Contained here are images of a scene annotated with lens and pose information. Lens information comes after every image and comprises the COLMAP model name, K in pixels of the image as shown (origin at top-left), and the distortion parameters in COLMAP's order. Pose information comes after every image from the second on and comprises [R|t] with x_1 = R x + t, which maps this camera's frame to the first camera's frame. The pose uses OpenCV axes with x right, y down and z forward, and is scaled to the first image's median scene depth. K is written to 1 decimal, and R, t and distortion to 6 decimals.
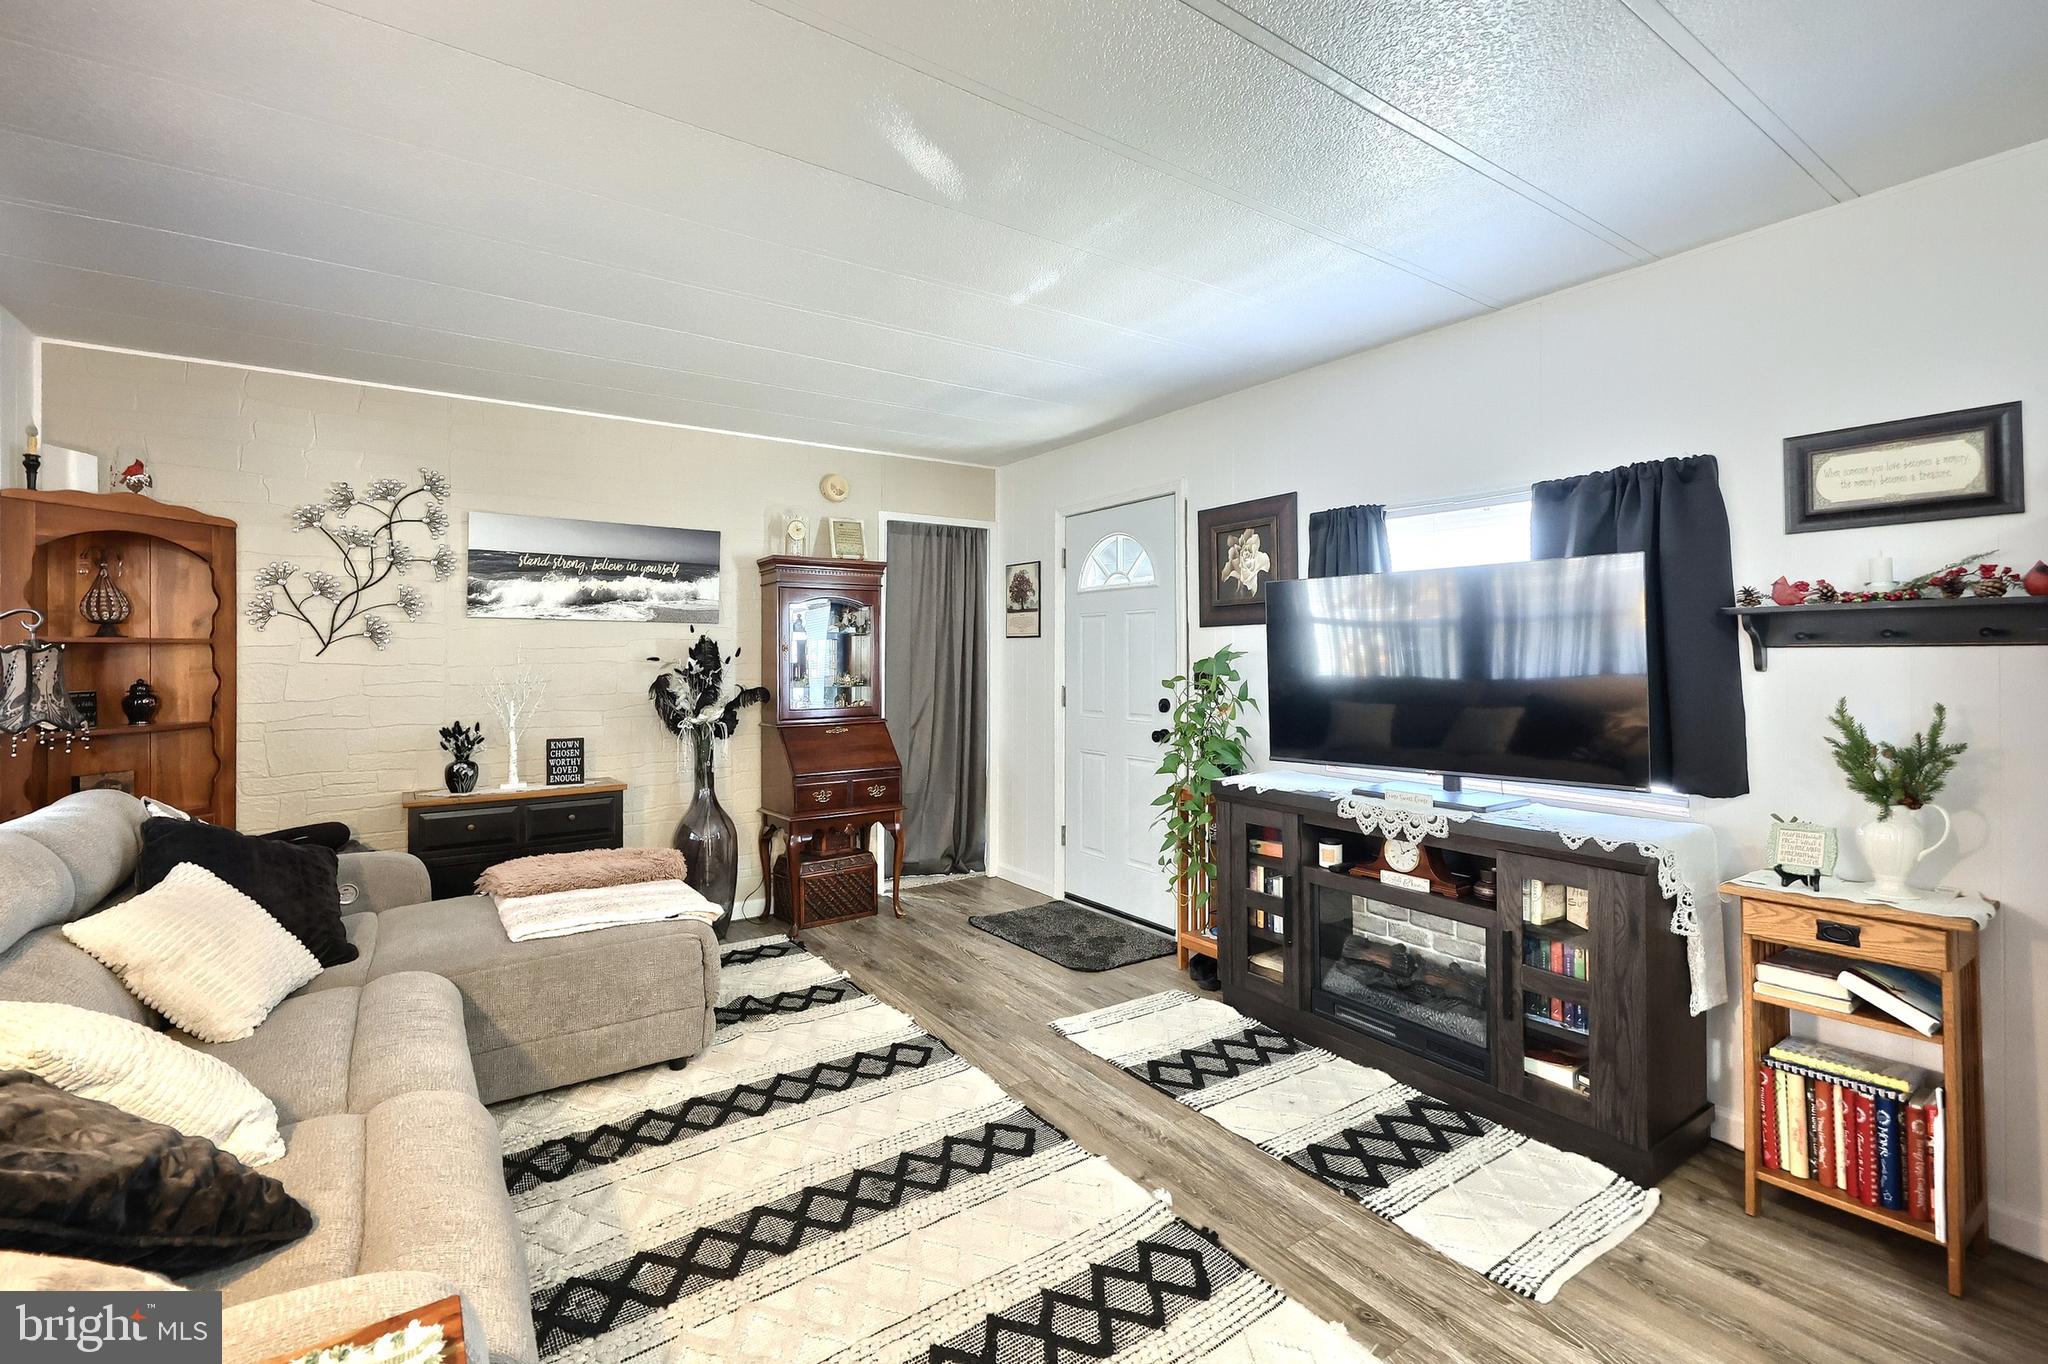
lens RADIAL K [[882.4, 0, 963.2], [0, 882.4, 645.2], [0, 0, 1]] dist [0.000575, -0.000001]
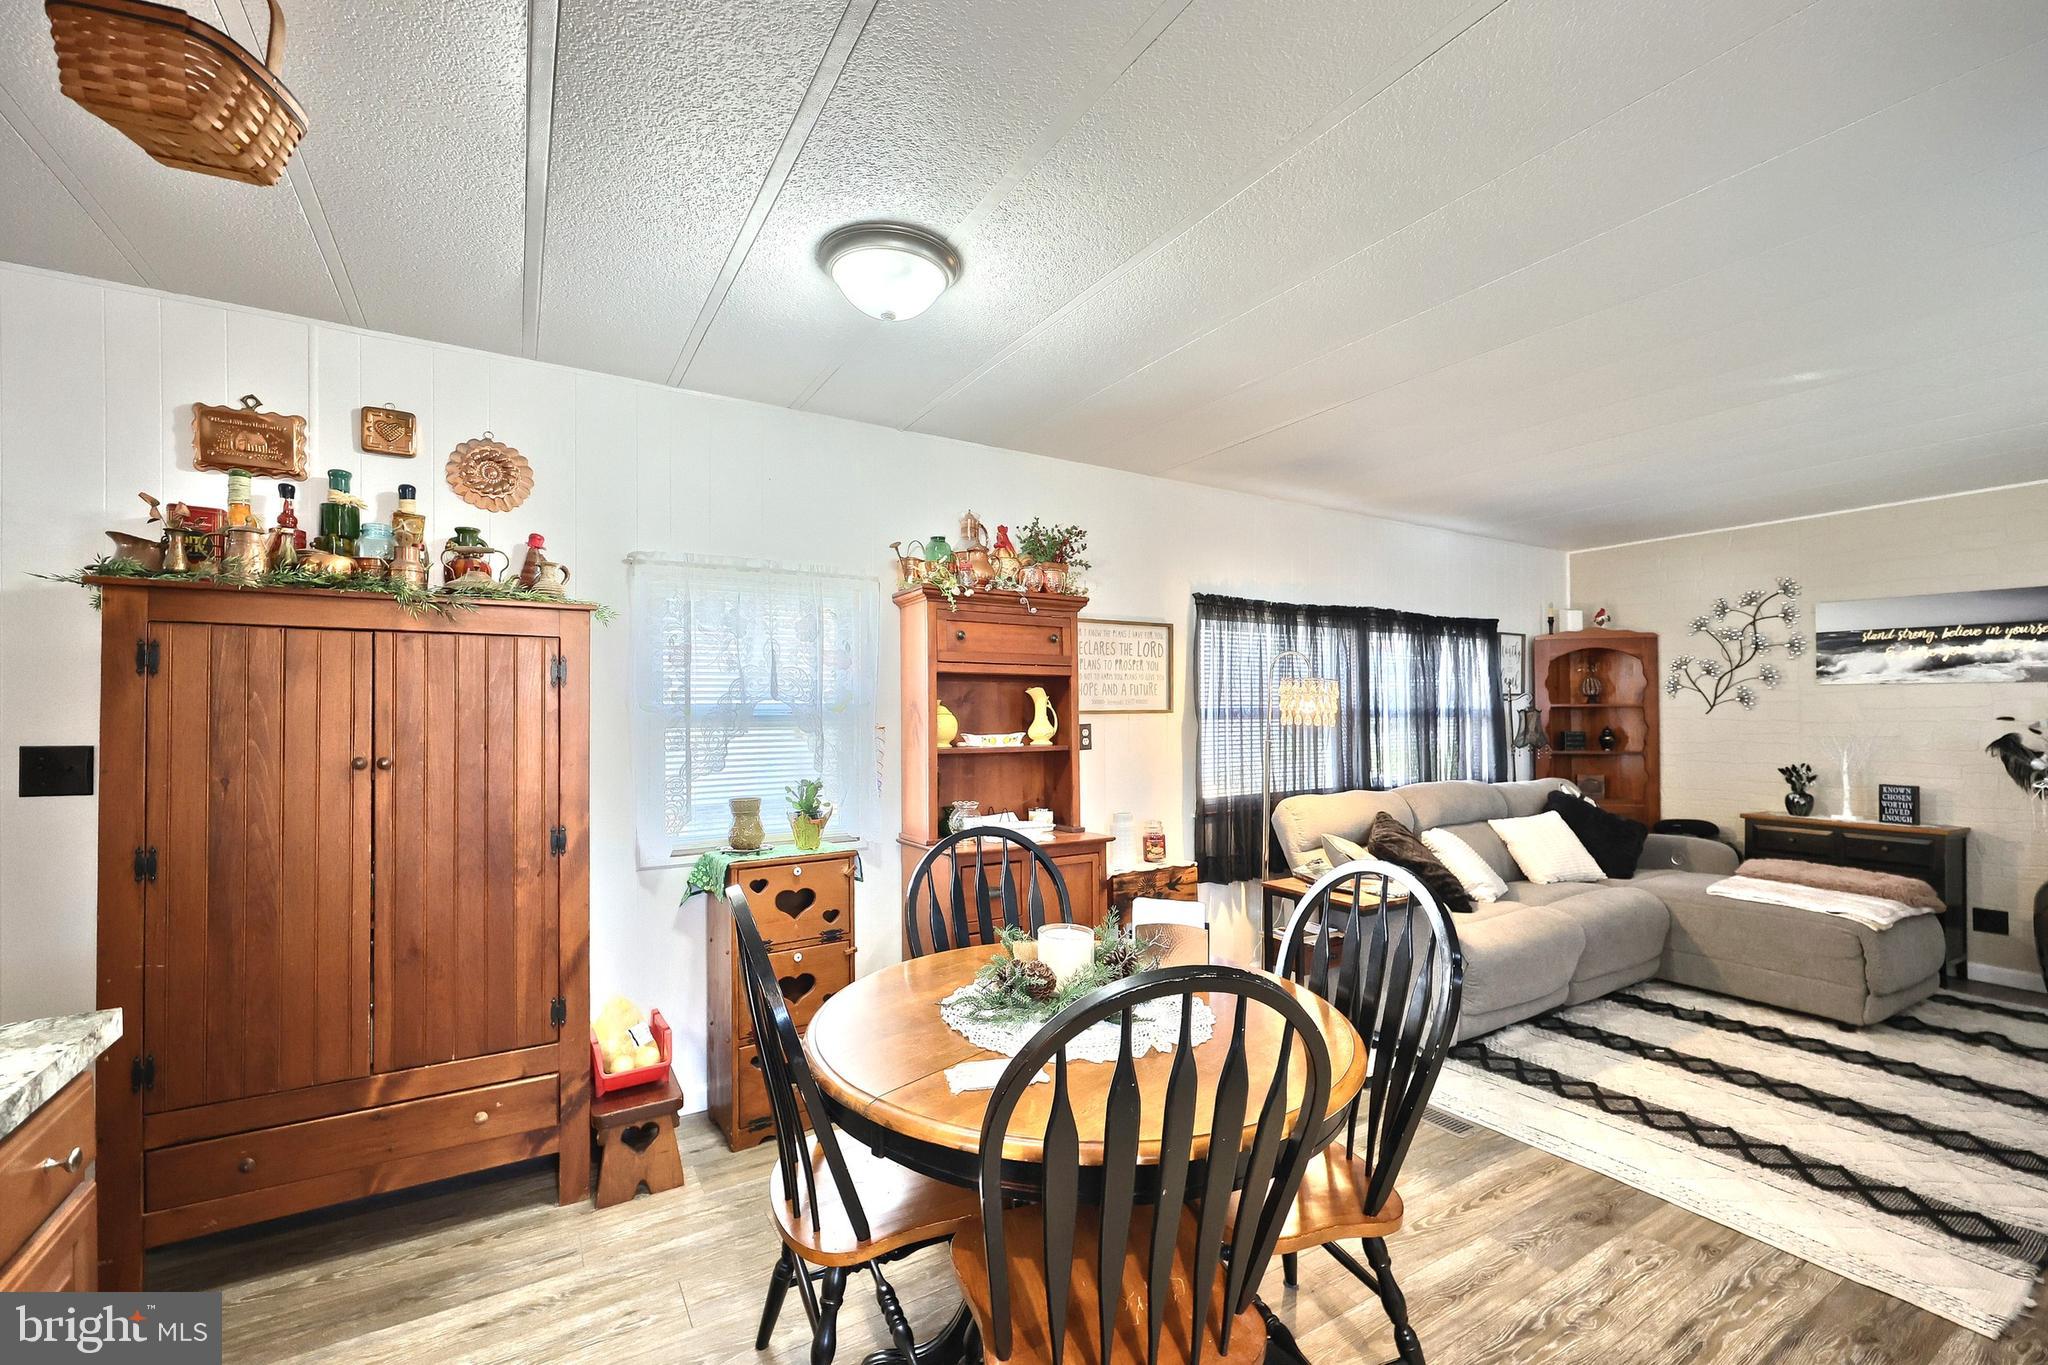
lens RADIAL K [[832.8, 0, 1060.0], [0, 832.8, 703.1], [0, 0, 1]] dist [0.004591, 0.000388]
pose [[-0.004096, -0.005977, -0.999974, 0.713834], [0.012348, 0.999906, -0.006027, -0.011478], [0.999915, -0.012373, -0.004021, -0.119609]]
